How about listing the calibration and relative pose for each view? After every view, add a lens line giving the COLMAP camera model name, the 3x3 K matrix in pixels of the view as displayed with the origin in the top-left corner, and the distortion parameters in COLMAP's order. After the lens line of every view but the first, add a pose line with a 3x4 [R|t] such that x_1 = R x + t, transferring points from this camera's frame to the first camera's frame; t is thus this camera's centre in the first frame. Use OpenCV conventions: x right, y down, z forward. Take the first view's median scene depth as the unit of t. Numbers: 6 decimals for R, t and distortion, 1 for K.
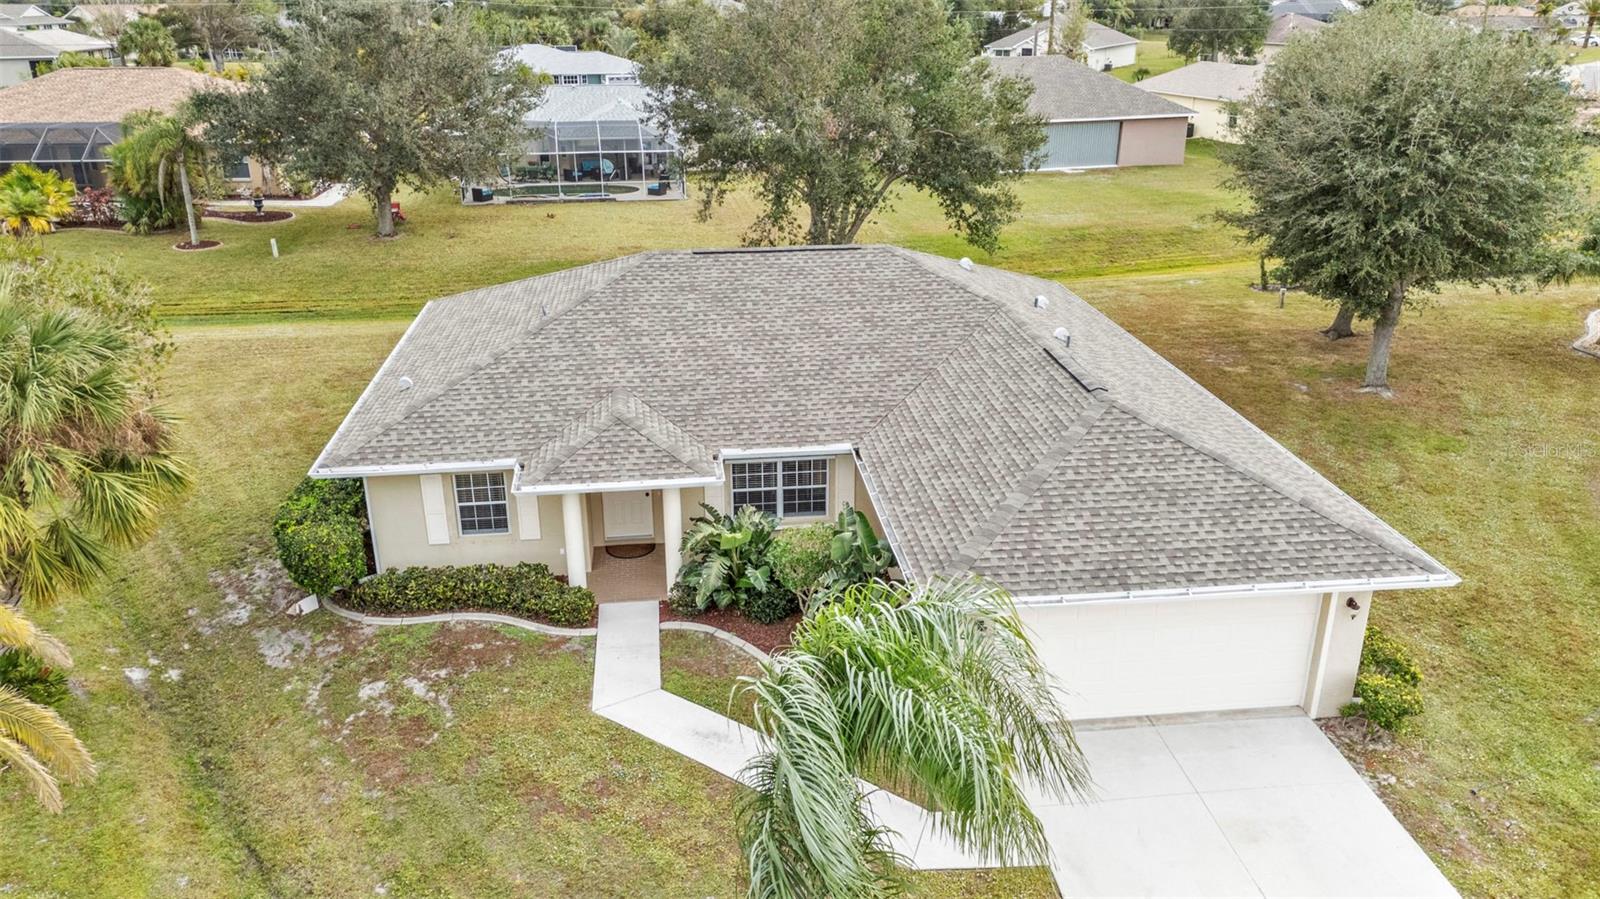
lens RADIAL K [[1165.3, 0, 798.2], [0, 1165.3, 446.7], [0, 0, 1]] dist [0.079801, -0.078378]
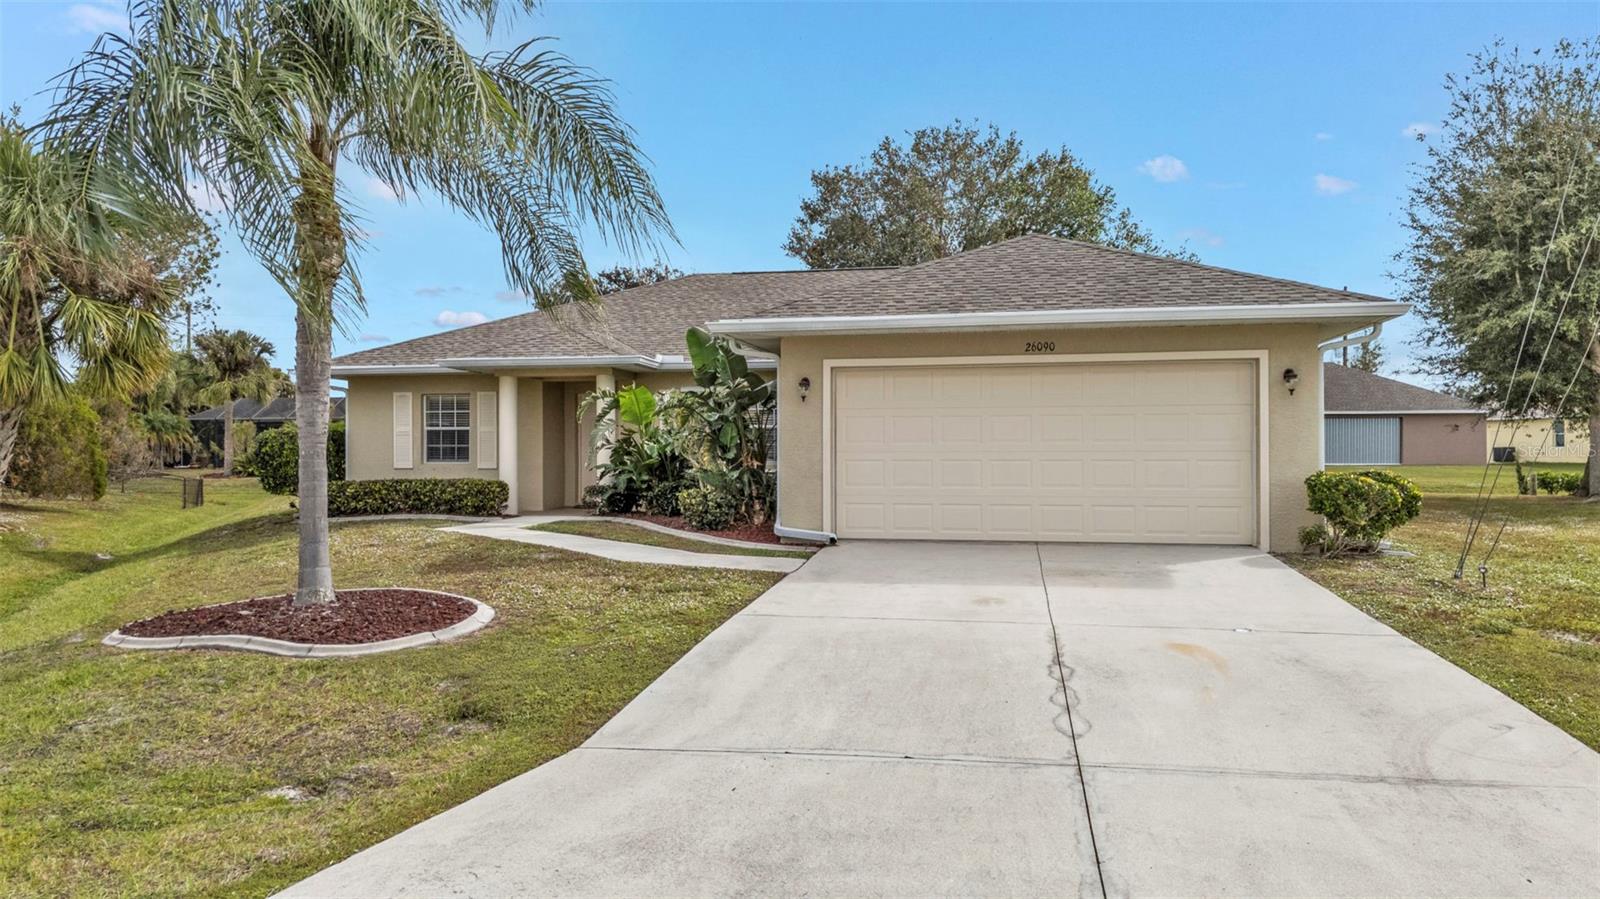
lens RADIAL K [[1165.3, 0, 799.1], [0, 1165.3, 452.7], [0, 0, 1]] dist [0.079801, -0.078378]
pose [[0.955019, 0.000788, -0.296545, 0.313977], [-0.109719, 0.929973, -0.350874, 0.386825], [0.275502, 0.367628, 0.888228, 0.202198]]
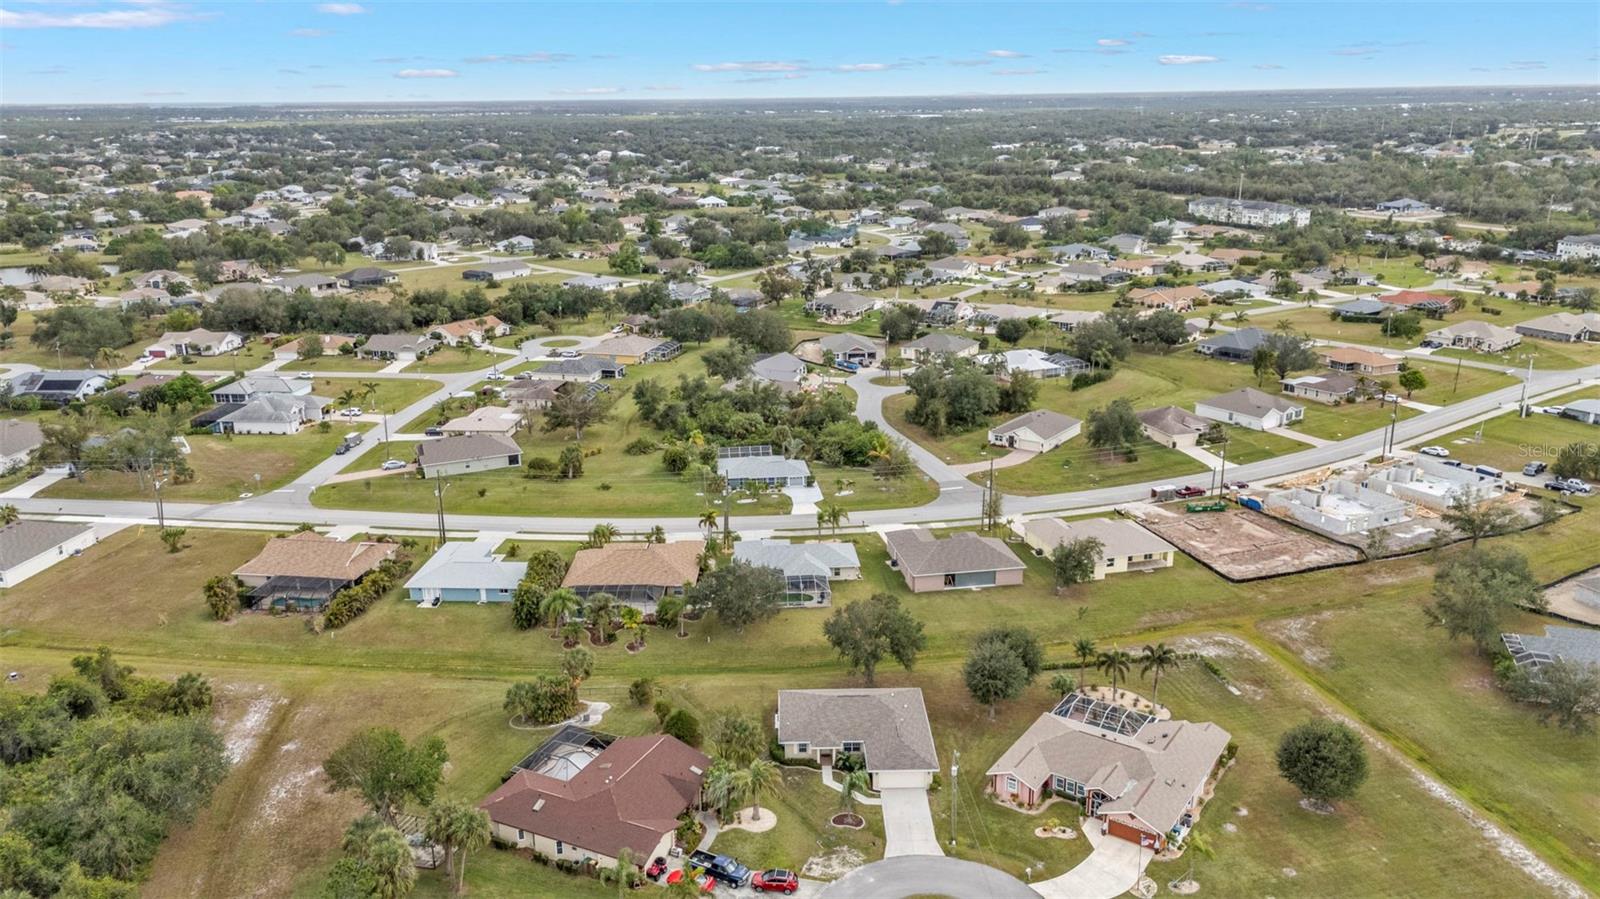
lens RADIAL K [[1165.3, 0, 791.8], [0, 1165.3, 452.9], [0, 0, 1]] dist [0.079801, -0.078378]
pose [[0.994318, 0.018717, -0.104788, 0.281738], [-0.026871, 0.996673, -0.076949, -1.006485], [0.102999, 0.079328, 0.991513, -5.148397]]
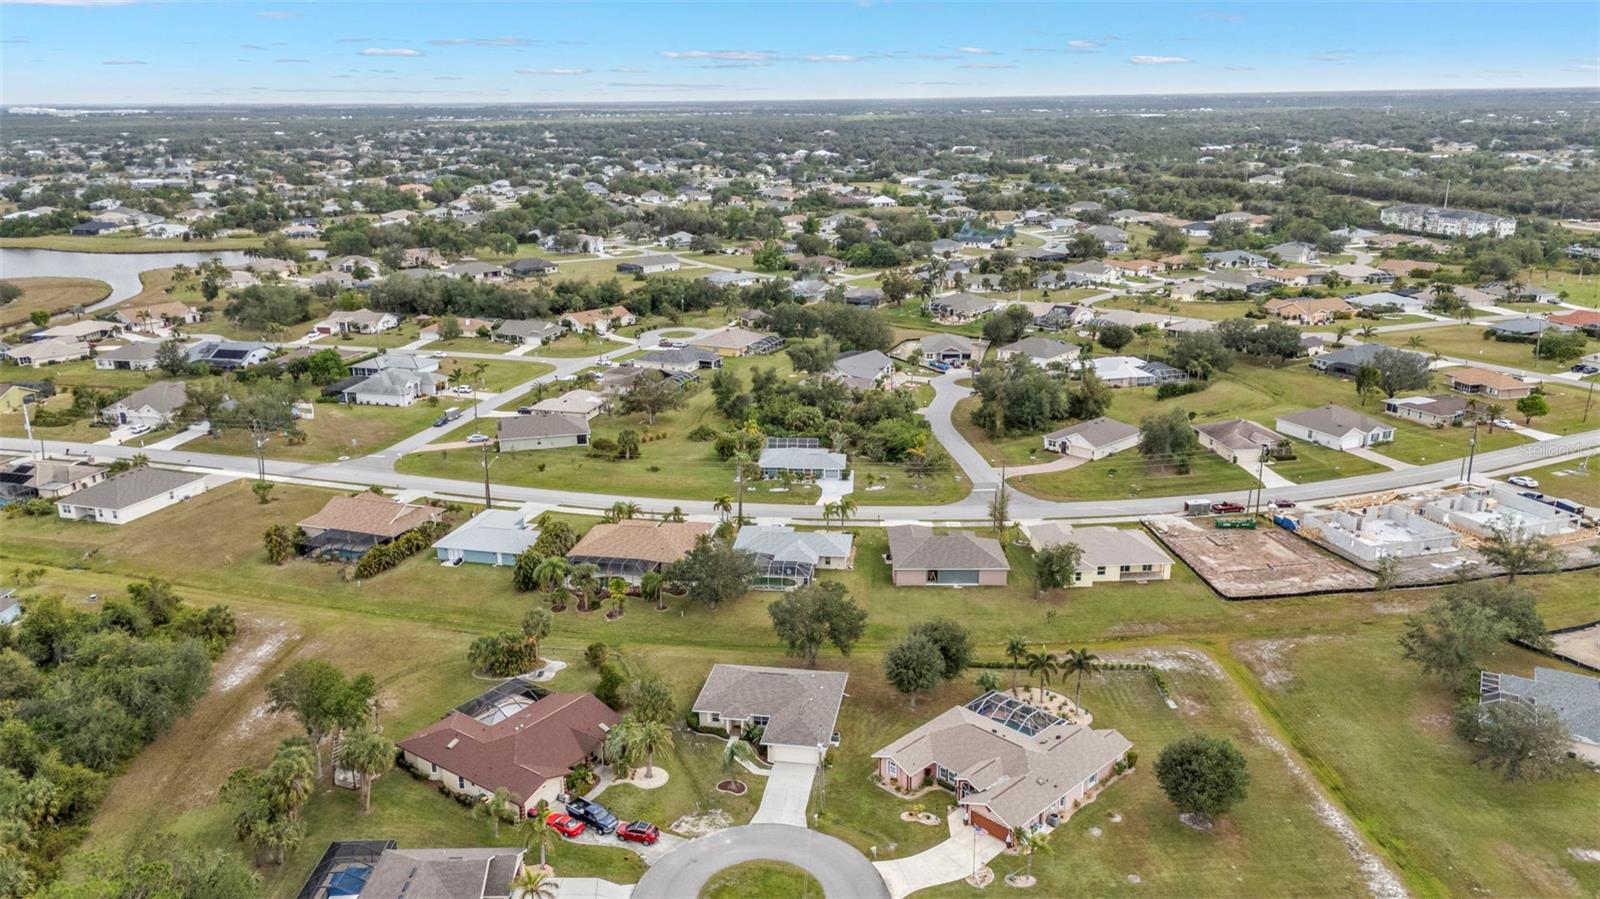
lens RADIAL K [[1165.3, 0, 794.7], [0, 1165.3, 446.9], [0, 0, 1]] dist [0.079801, -0.078378]
pose [[0.958996, 0.070883, -0.274412, 1.803902], [-0.093615, 0.993100, -0.070632, -1.013195], [0.267512, 0.093424, 0.959015, -5.185117]]
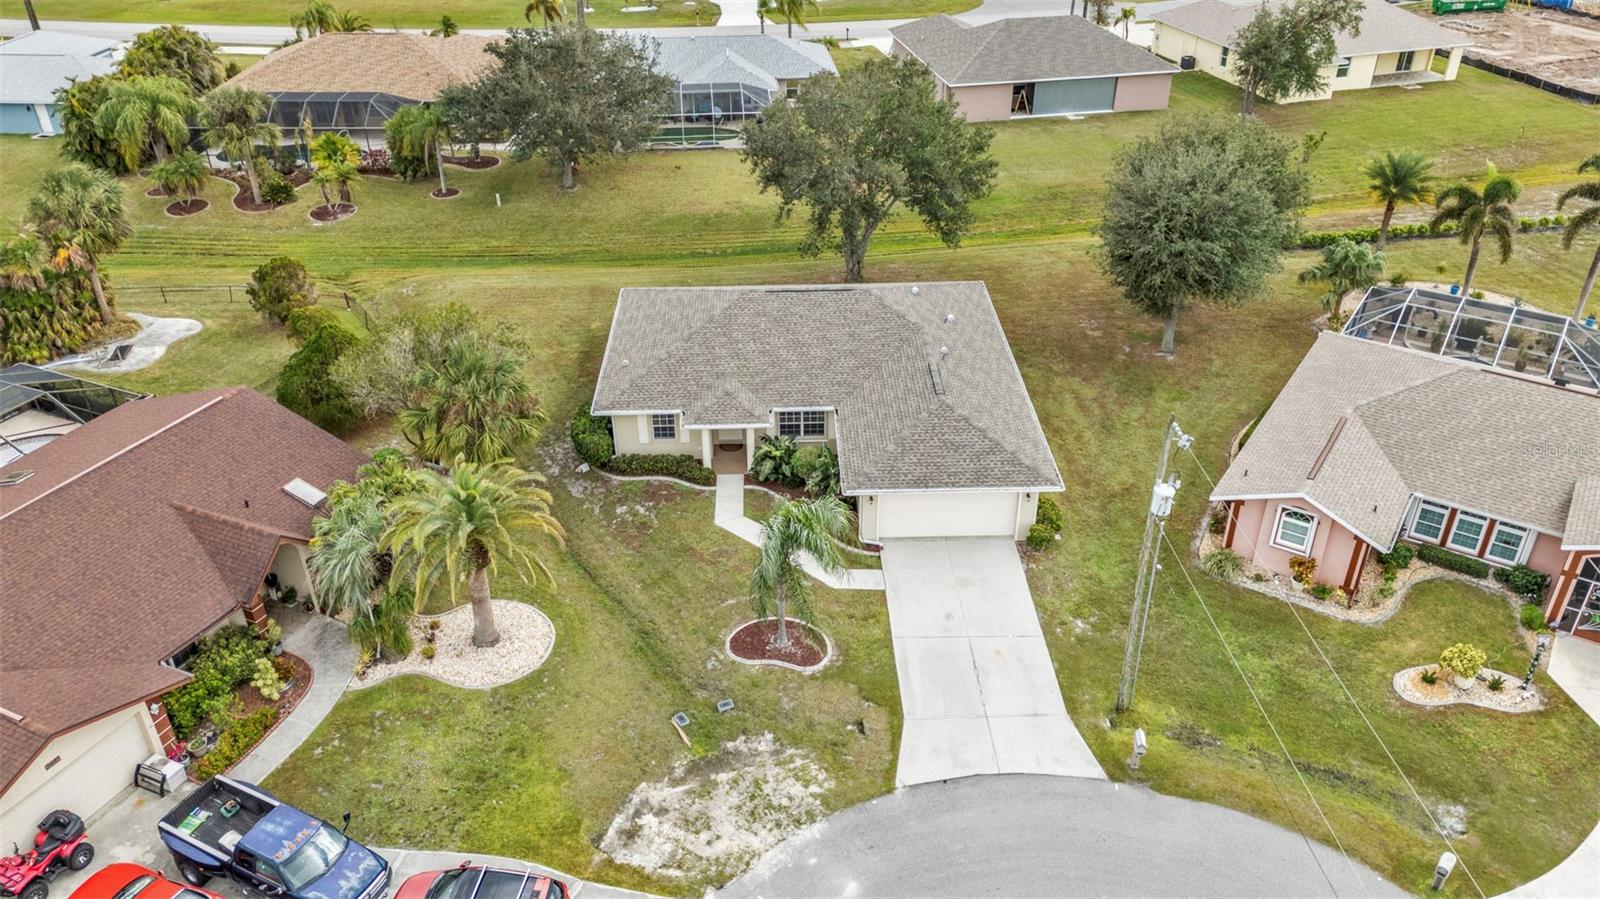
lens RADIAL K [[1165.3, 0, 798.3], [0, 1165.3, 448.5], [0, 0, 1]] dist [0.079801, -0.078378]
pose [[0.996022, 0.041938, -0.078625, 0.148286], [-0.027544, 0.984016, 0.175940, -0.295729], [0.084746, -0.173074, 0.981256, -1.095933]]
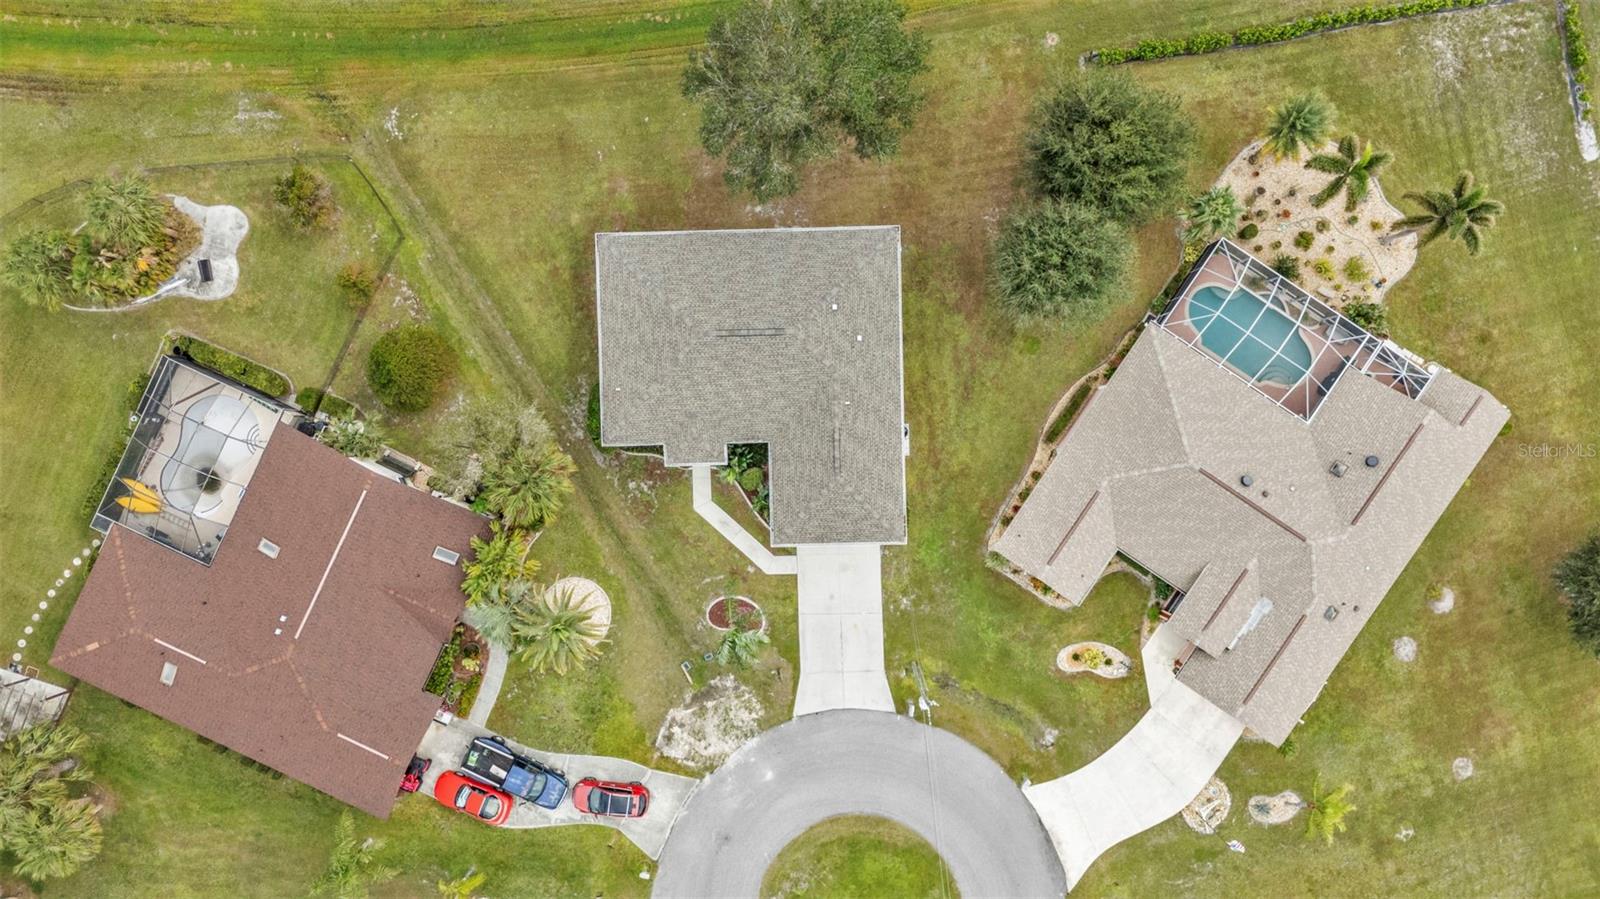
lens RADIAL K [[1165.3, 0, 795.0], [0, 1165.3, 442.3], [0, 0, 1]] dist [0.079801, -0.078378]
pose [[0.995811, 0.089775, -0.017329, 0.166495], [-0.016767, 0.365620, 0.930613, -2.833343], [0.089882, -0.926424, 0.365594, -0.126814]]
